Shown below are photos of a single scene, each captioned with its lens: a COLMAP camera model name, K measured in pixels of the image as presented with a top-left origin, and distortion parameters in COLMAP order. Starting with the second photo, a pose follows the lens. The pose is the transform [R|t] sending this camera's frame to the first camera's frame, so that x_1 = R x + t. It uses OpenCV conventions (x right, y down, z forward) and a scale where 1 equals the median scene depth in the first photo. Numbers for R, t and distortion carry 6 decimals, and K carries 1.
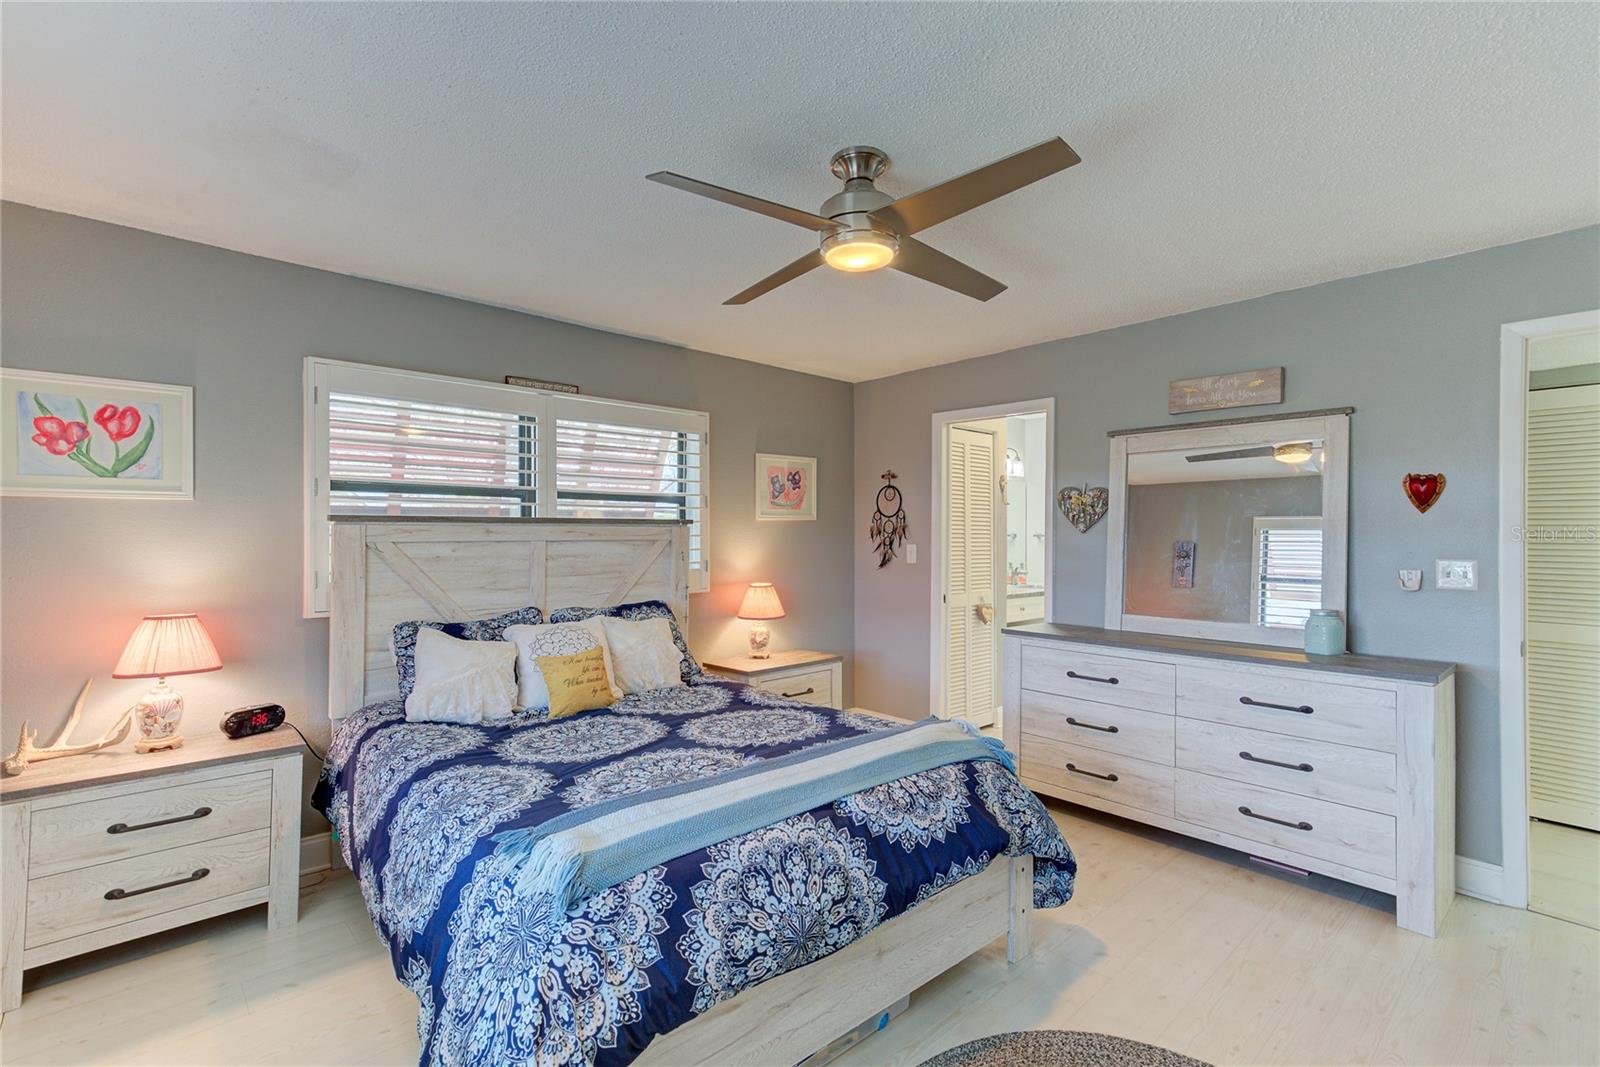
lens RADIAL K [[730.8, 0, 790.1], [0, 730.8, 534.1], [0, 0, 1]] dist [0.024516, -0.000133]
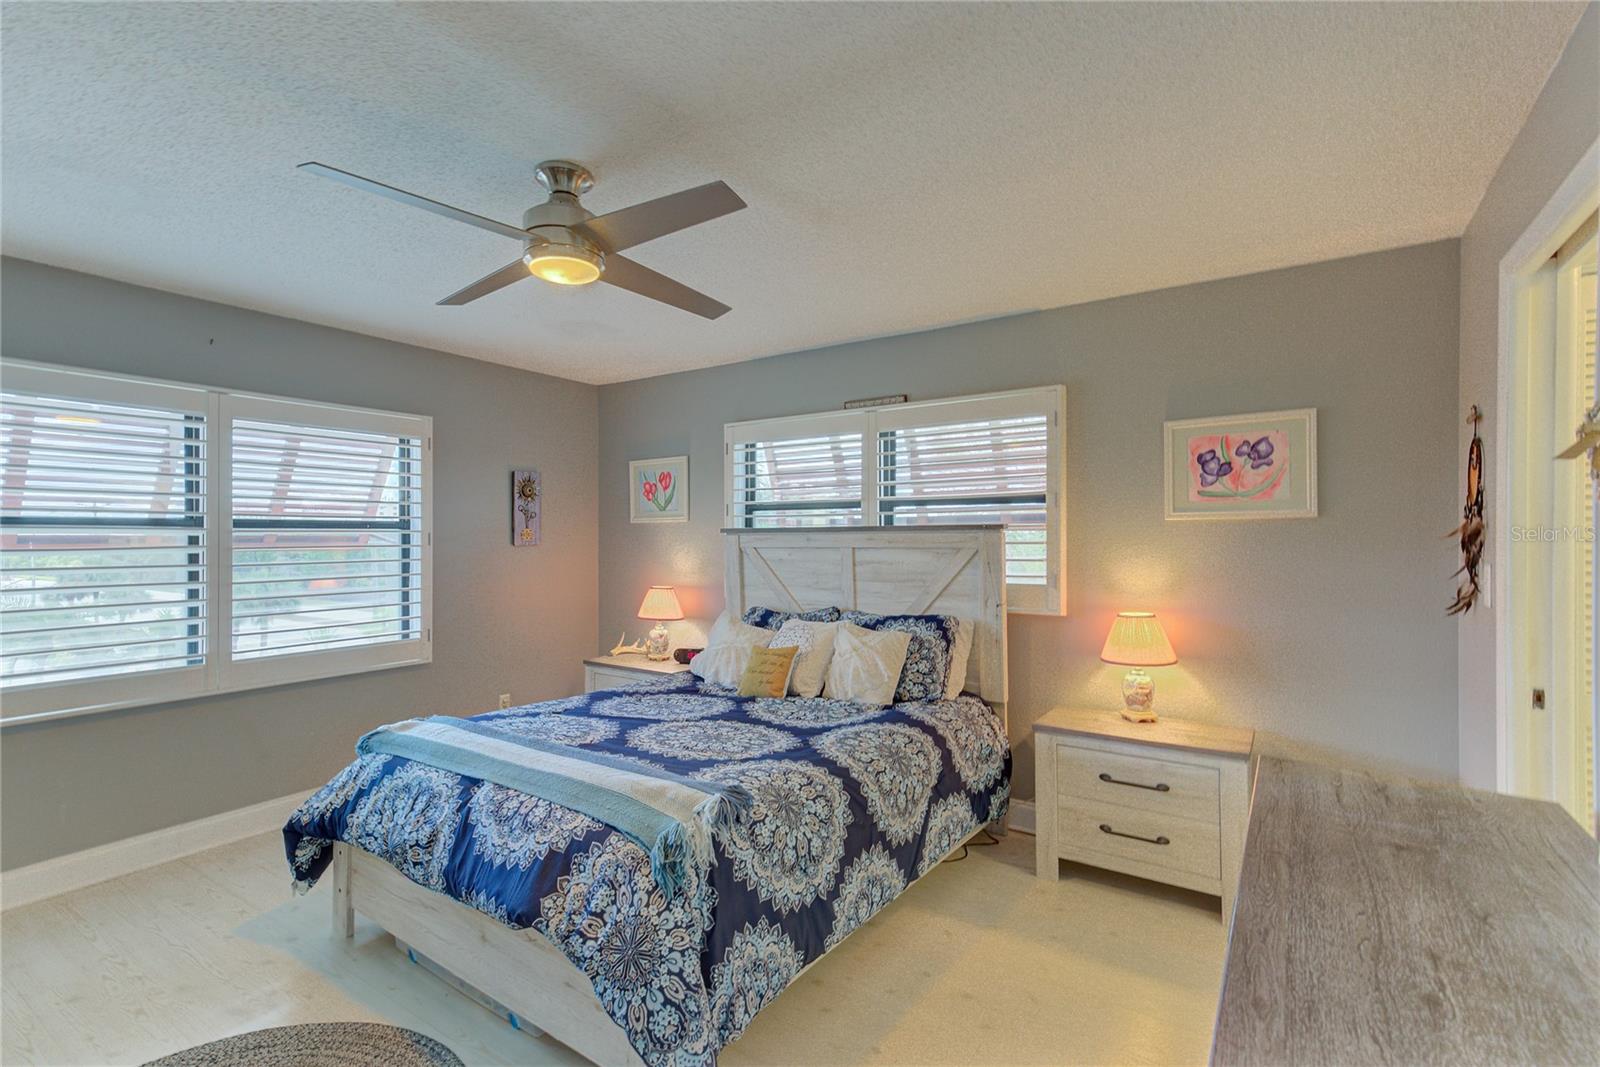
lens RADIAL K [[730.8, 0, 790.1], [0, 730.8, 534.1], [0, 0, 1]] dist [0.024516, -0.000133]
pose [[0.238700, -0.004894, -0.971081, 0.958666], [0.004479, 0.999982, -0.003938, -0.009615], [0.971083, -0.003409, 0.238718, 0.886337]]
